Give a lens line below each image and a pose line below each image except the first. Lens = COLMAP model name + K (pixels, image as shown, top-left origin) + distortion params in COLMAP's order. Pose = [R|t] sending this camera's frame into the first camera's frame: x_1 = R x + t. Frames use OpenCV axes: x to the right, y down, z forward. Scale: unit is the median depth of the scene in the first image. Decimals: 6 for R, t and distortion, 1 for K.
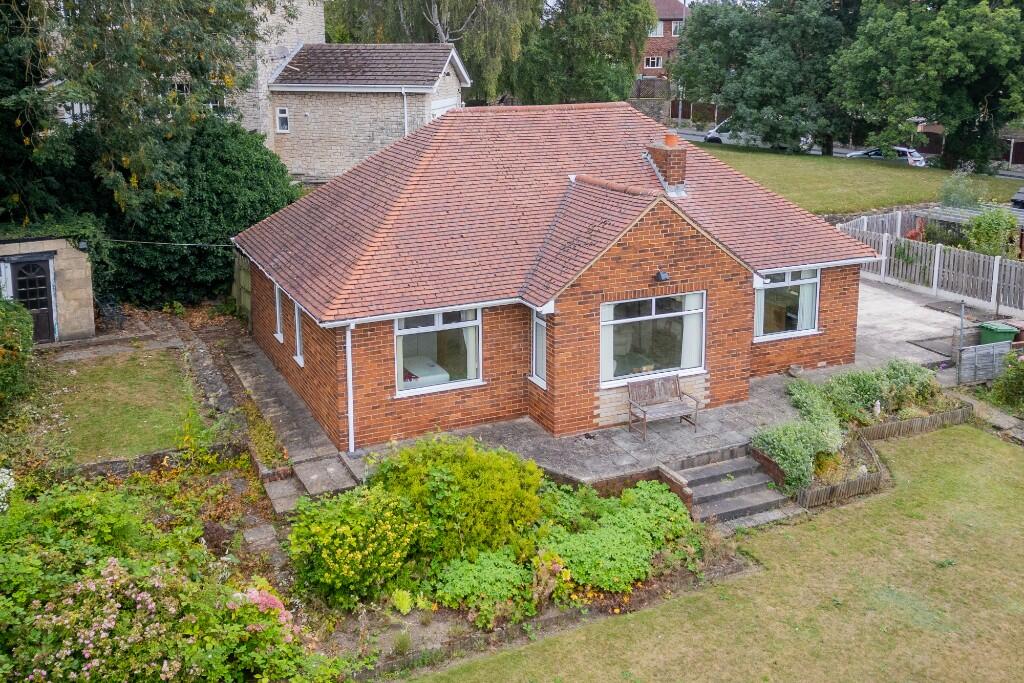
lens RADIAL K [[1016.8, 0, 506.4], [0, 1016.8, 236.5], [0, 0, 1]] dist [0.118830, -0.177678]
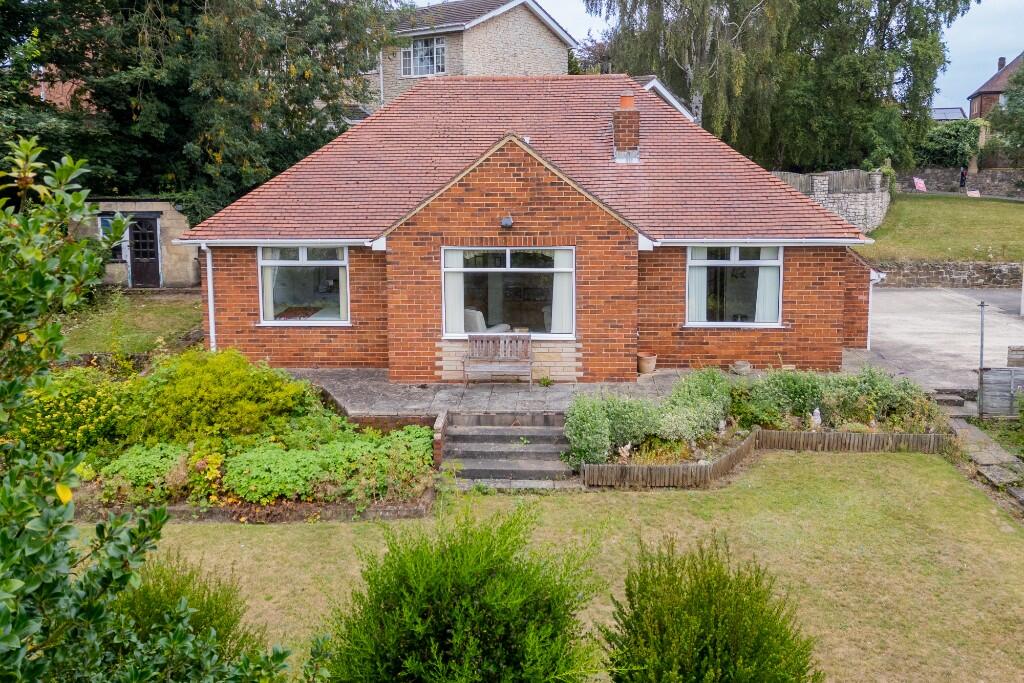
lens RADIAL K [[936.5, 0, 511.2], [0, 936.5, 267.0], [0, 0, 1]] dist [0.080014, -0.010529]
pose [[0.882048, 0.053051, -0.468164, 0.559734], [-0.085872, 0.995099, -0.049025, 0.121445], [0.463269, 0.083444, 0.882281, 0.259887]]
